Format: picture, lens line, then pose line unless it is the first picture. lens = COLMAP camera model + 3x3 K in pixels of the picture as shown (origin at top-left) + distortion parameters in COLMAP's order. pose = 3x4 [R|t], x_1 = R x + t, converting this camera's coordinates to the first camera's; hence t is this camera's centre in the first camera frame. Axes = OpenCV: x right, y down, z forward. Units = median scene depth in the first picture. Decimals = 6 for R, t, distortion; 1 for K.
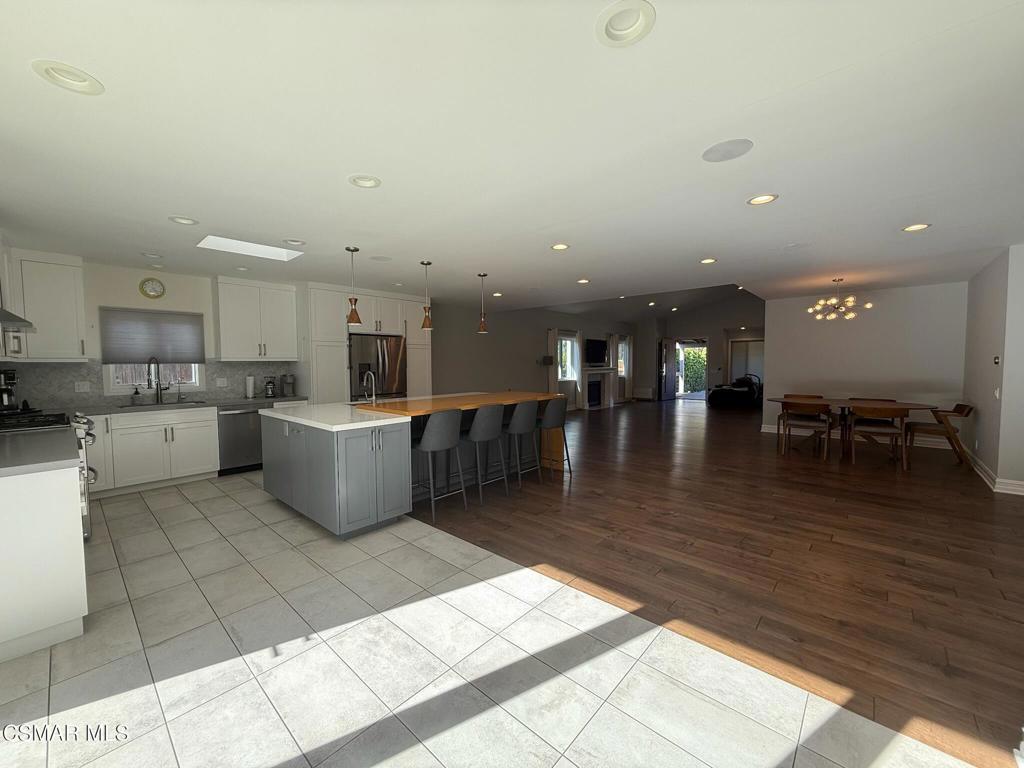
lens RADIAL K [[408.6, 0, 512.0], [0, 408.6, 384.0], [0, 0, 1]] dist [-0.000855, -0.000022]
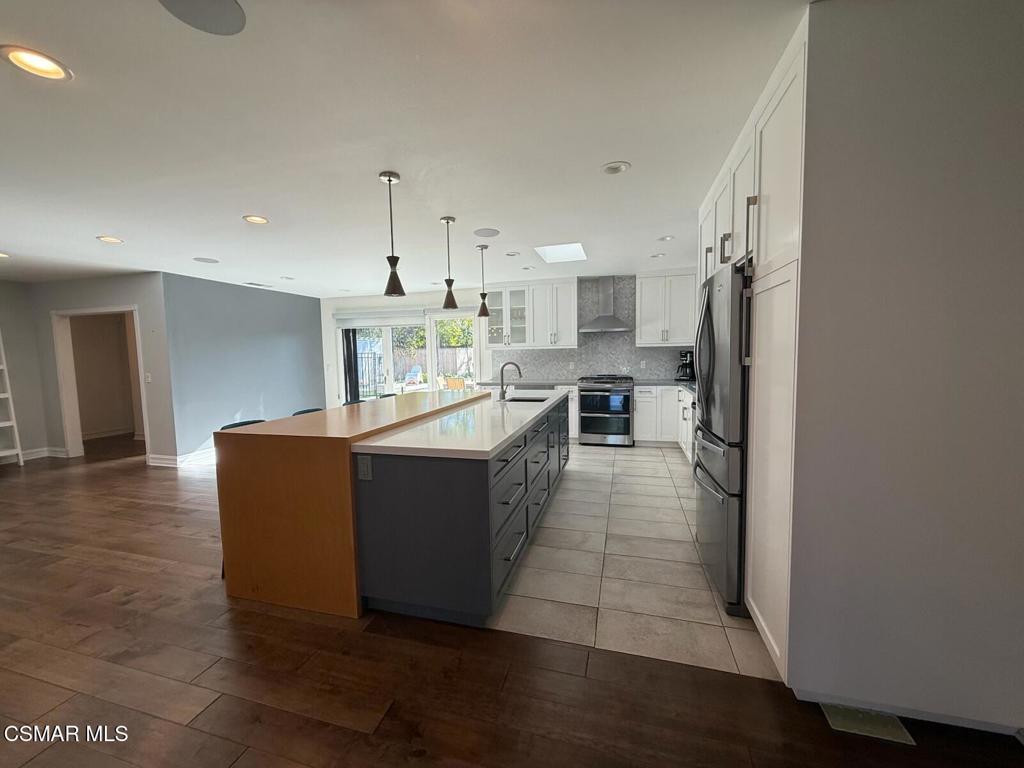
lens RADIAL K [[407.1, 0, 508.8], [0, 407.1, 383.1], [0, 0, 1]] dist [-0.001838, -0.000201]
pose [[-0.897952, 0.061584, -0.435762, 0.027078], [0.005901, 0.991757, 0.128000, -0.089307], [0.440053, 0.112367, -0.890914, 1.648330]]
